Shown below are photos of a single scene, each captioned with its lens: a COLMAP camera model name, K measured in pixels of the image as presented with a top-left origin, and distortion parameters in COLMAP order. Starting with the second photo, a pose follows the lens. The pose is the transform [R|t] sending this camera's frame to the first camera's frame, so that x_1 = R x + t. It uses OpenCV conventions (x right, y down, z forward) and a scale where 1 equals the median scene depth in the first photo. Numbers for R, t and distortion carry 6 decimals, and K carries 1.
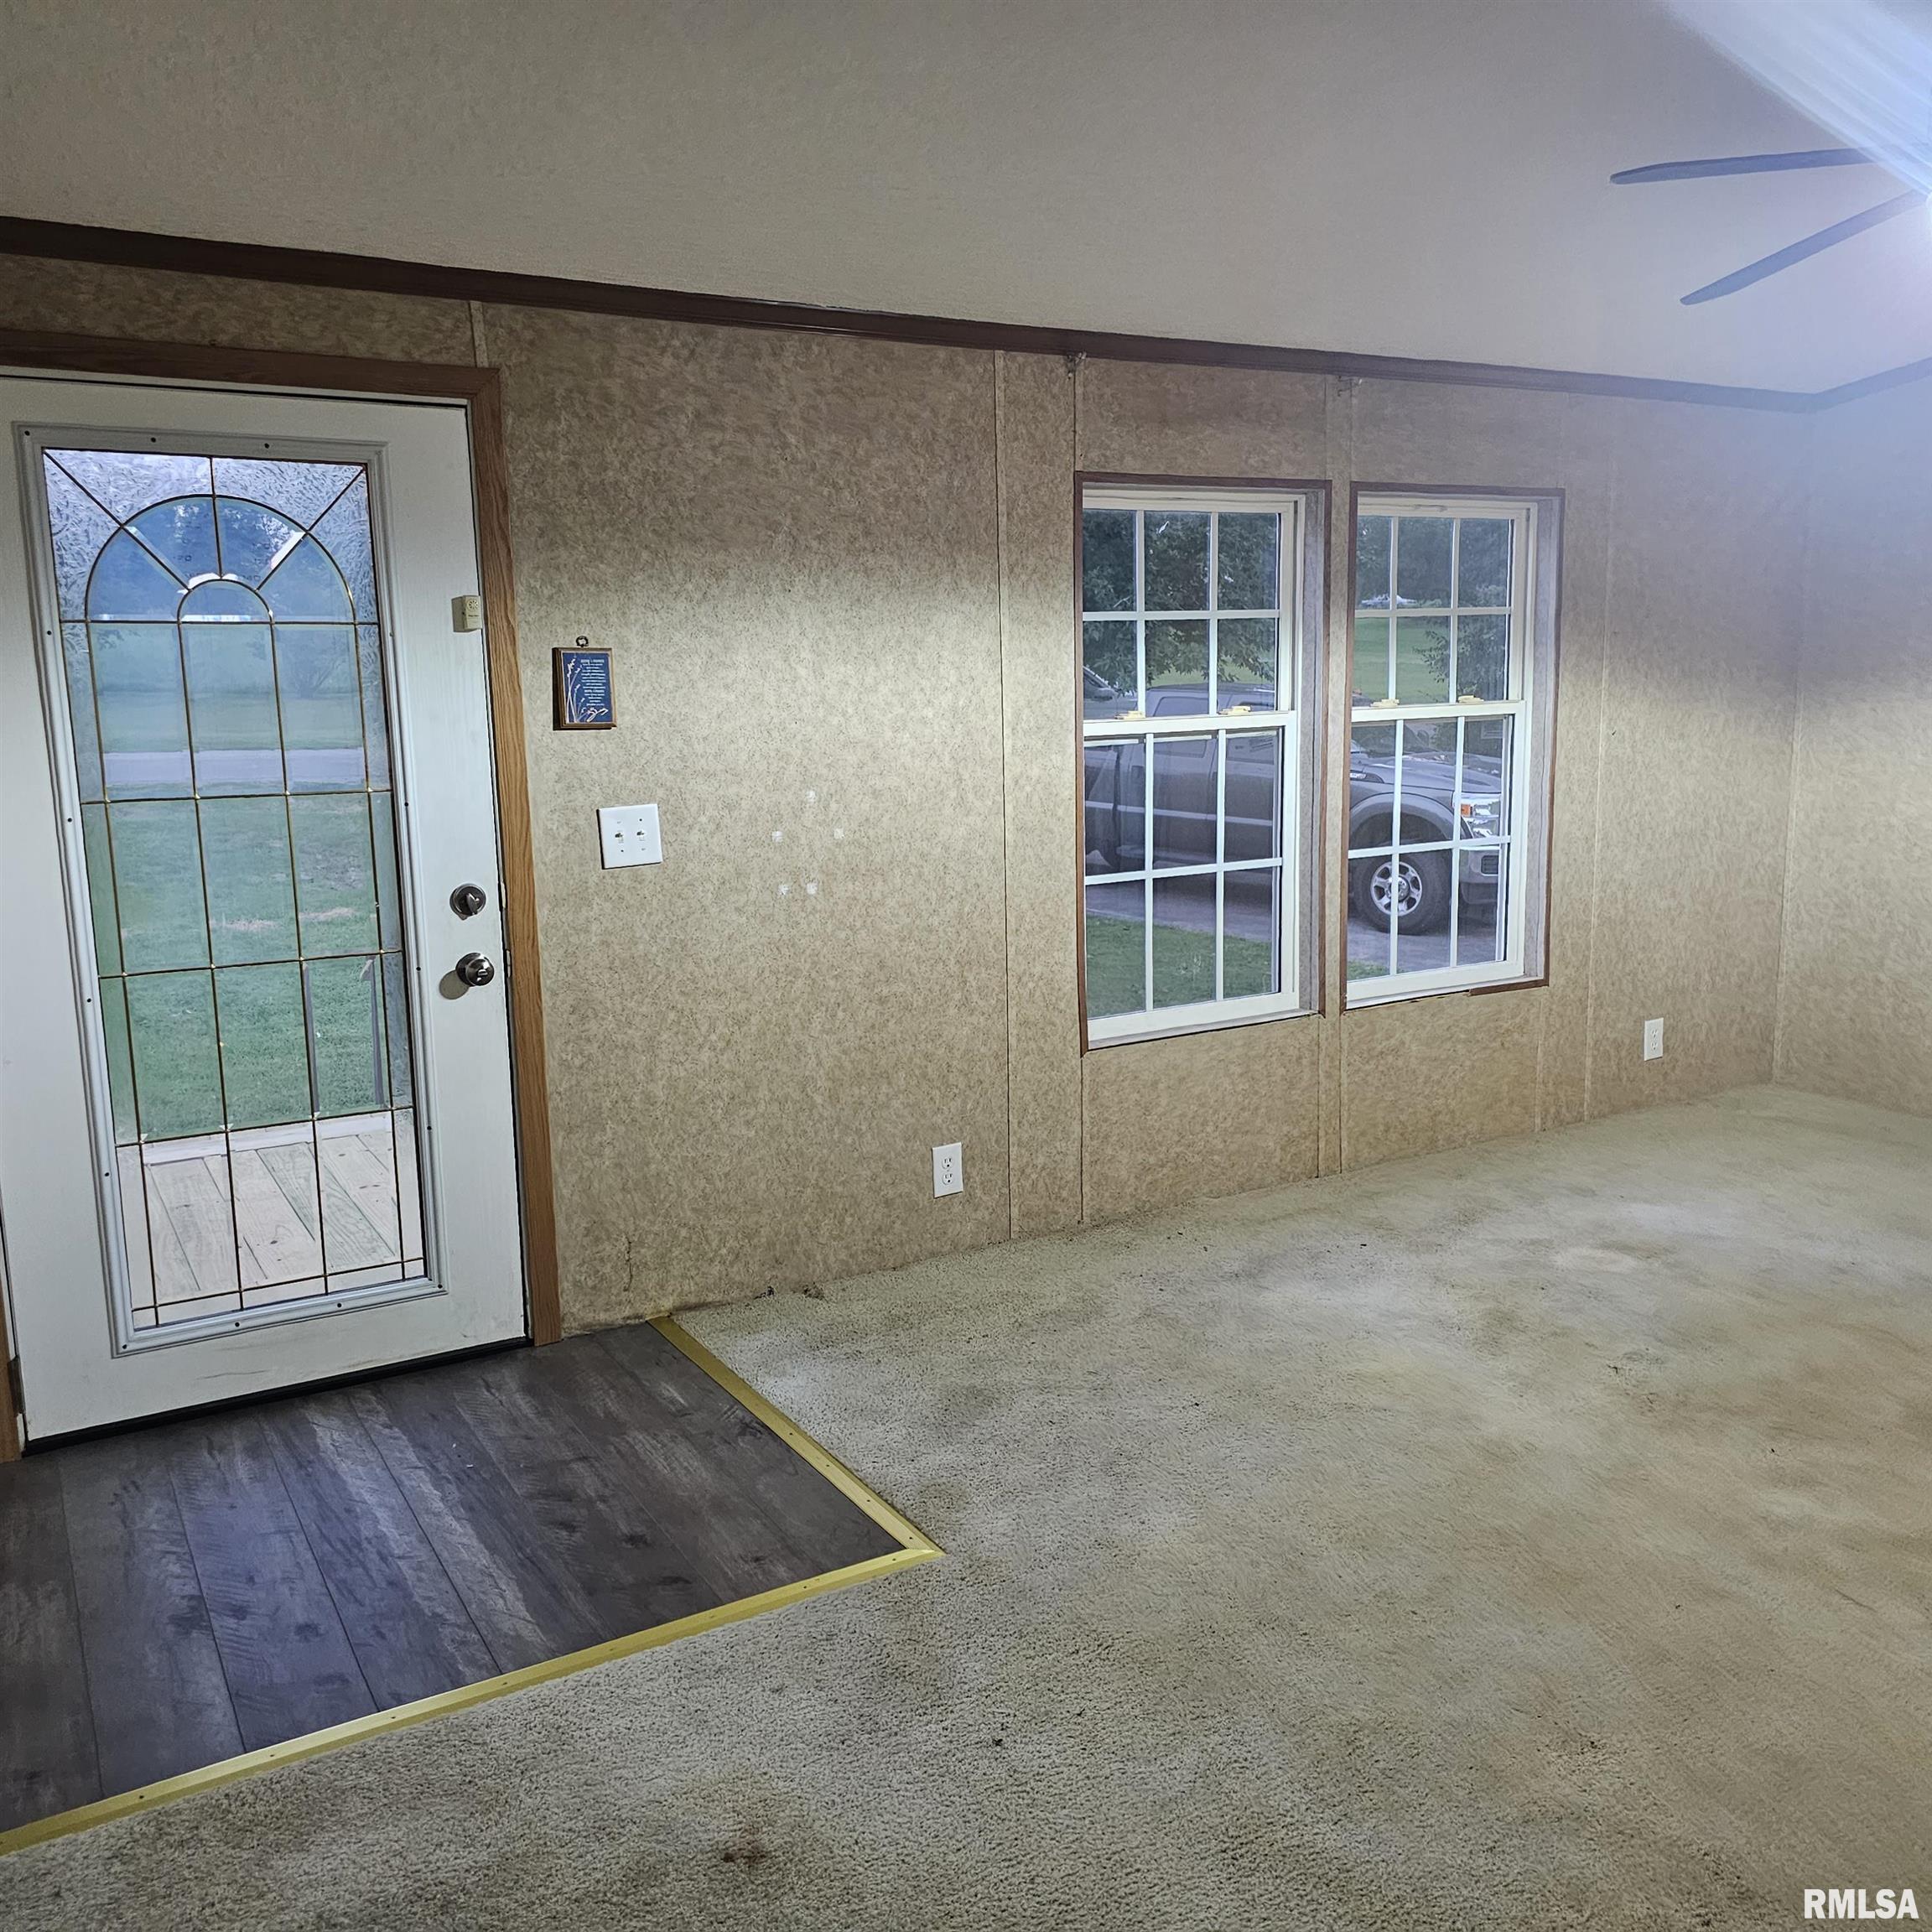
lens RADIAL K [[1727.6, 0, 987.5], [0, 1727.6, 965.0], [0, 0, 1]] dist [0.102917, -0.096866]
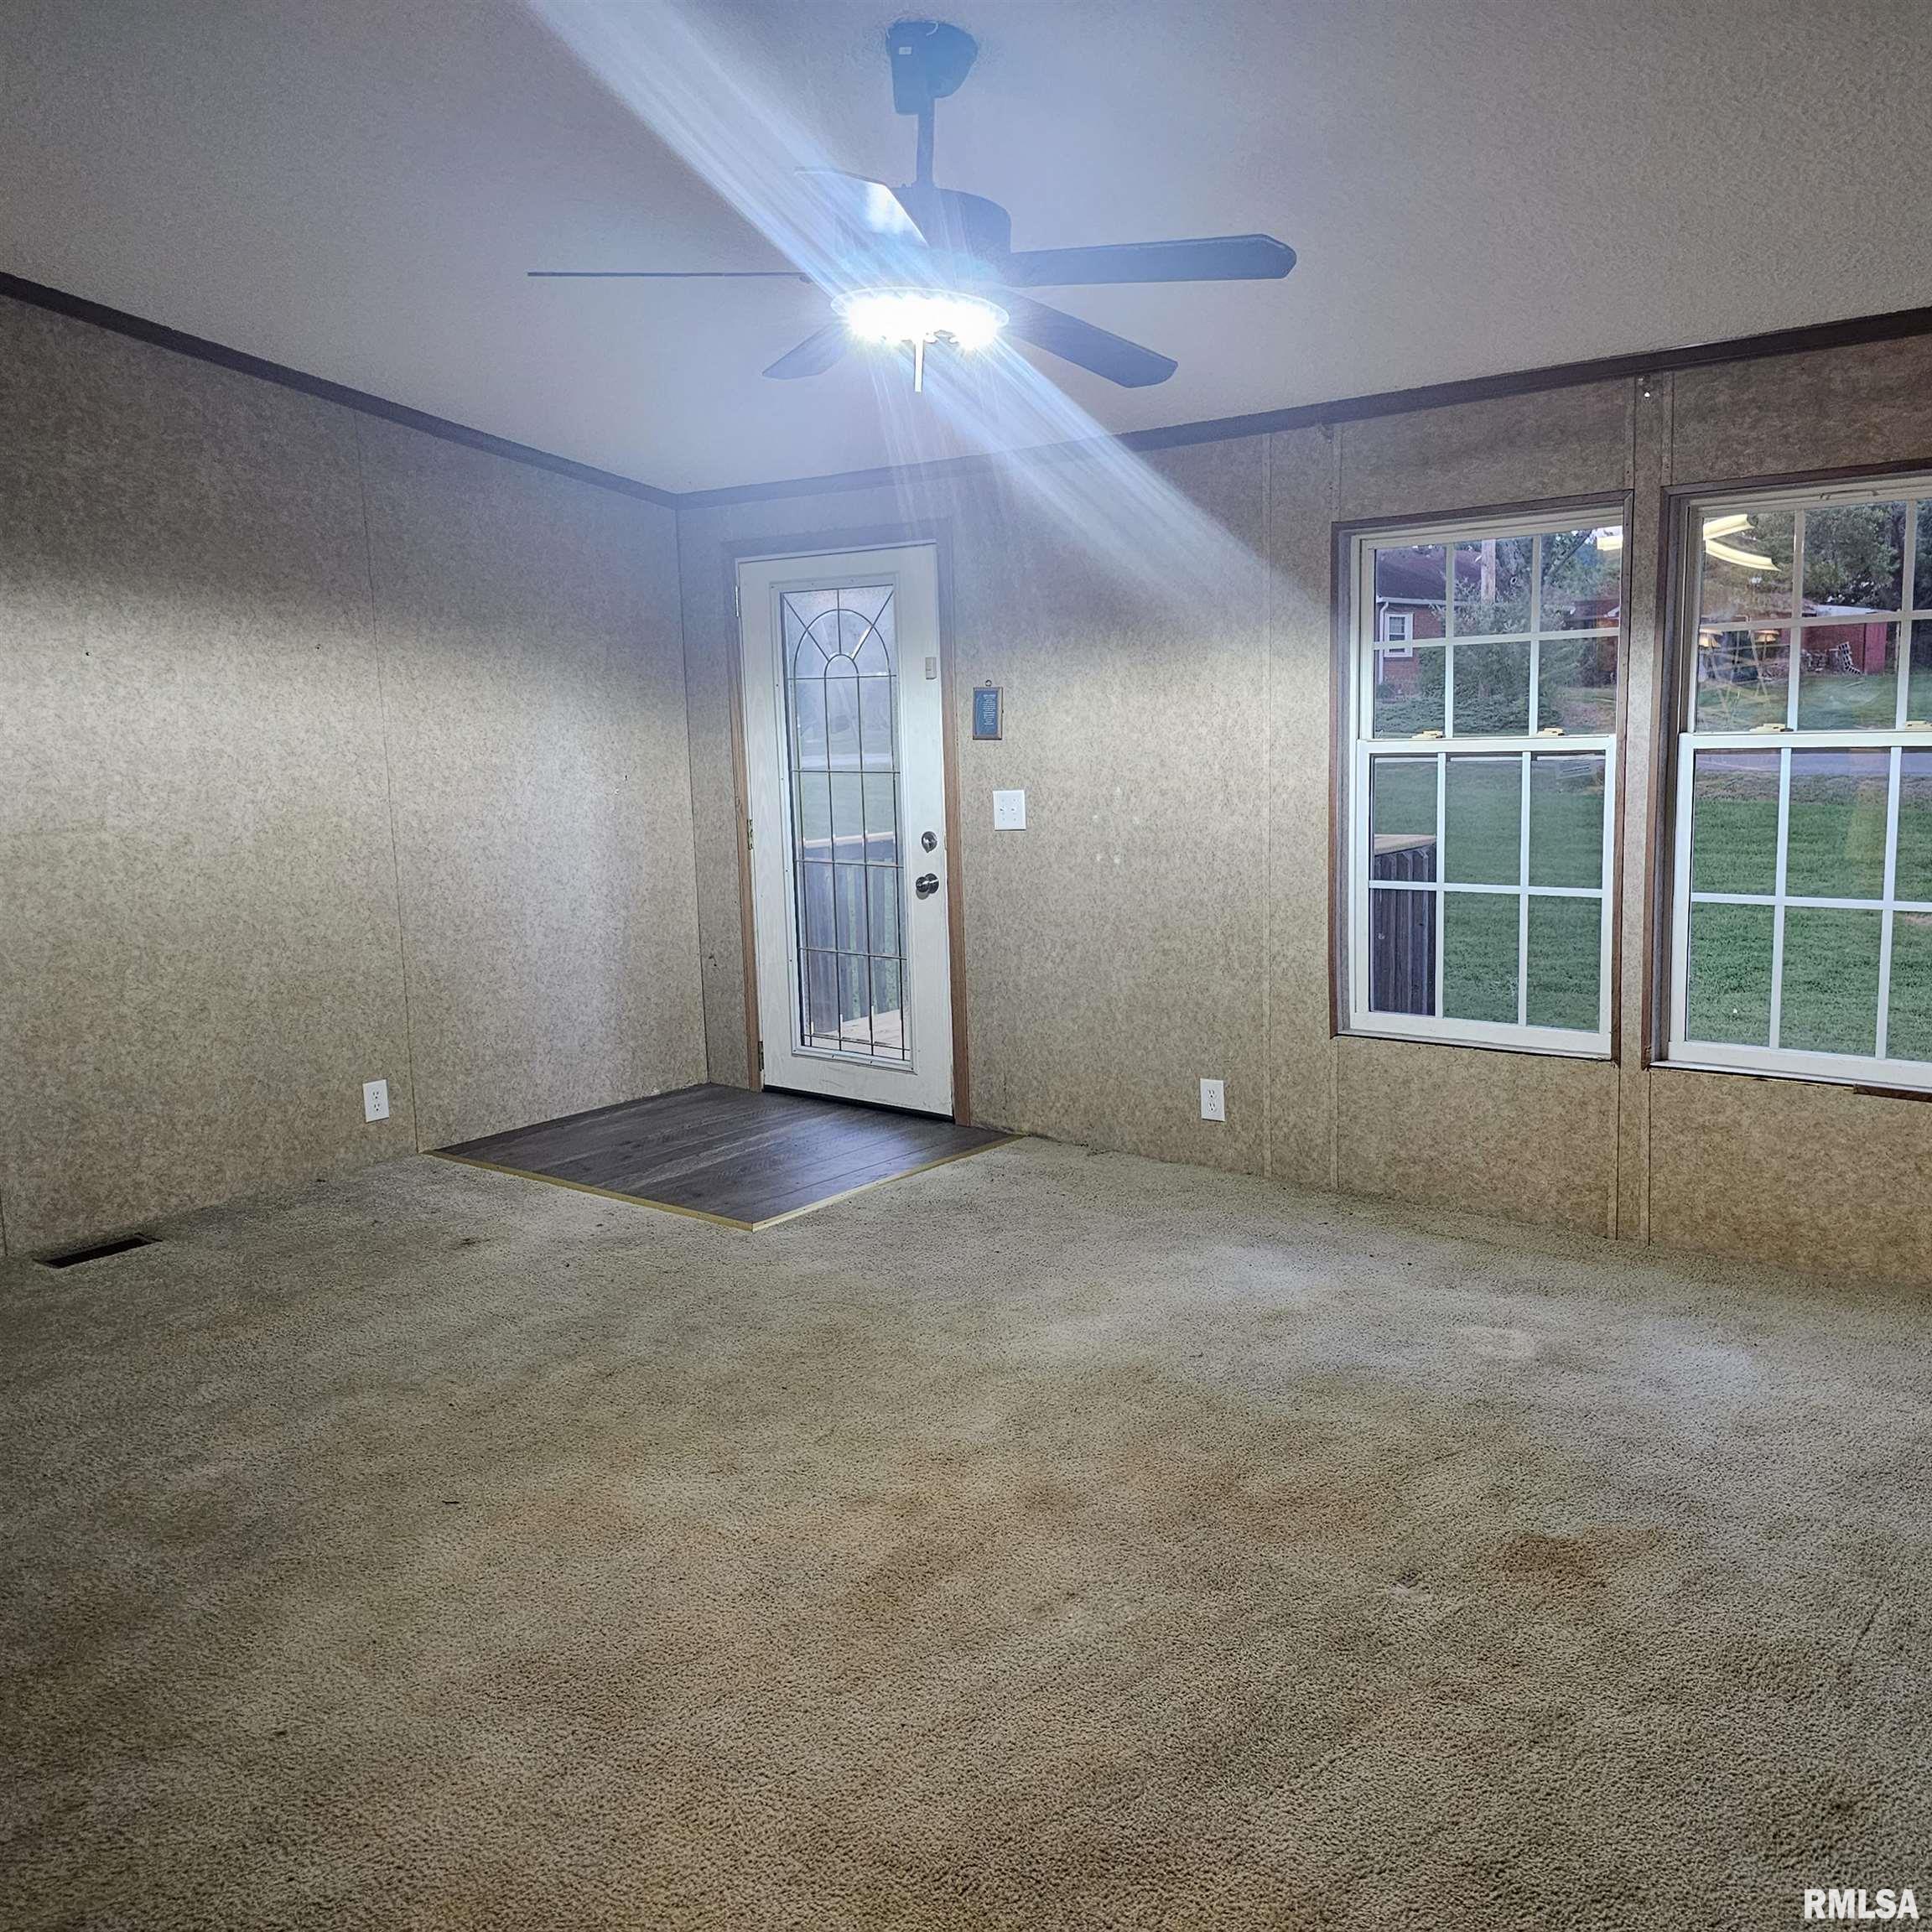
lens RADIAL K [[1727.6, 0, 979.7], [0, 1727.6, 968.1], [0, 0, 1]] dist [0.102917, -0.096866]
pose [[0.340427, 0.146797, -0.928741, 1.130333], [-0.138956, 0.984747, 0.104715, -0.086804], [0.929947, 0.093406, 0.355633, 0.422066]]
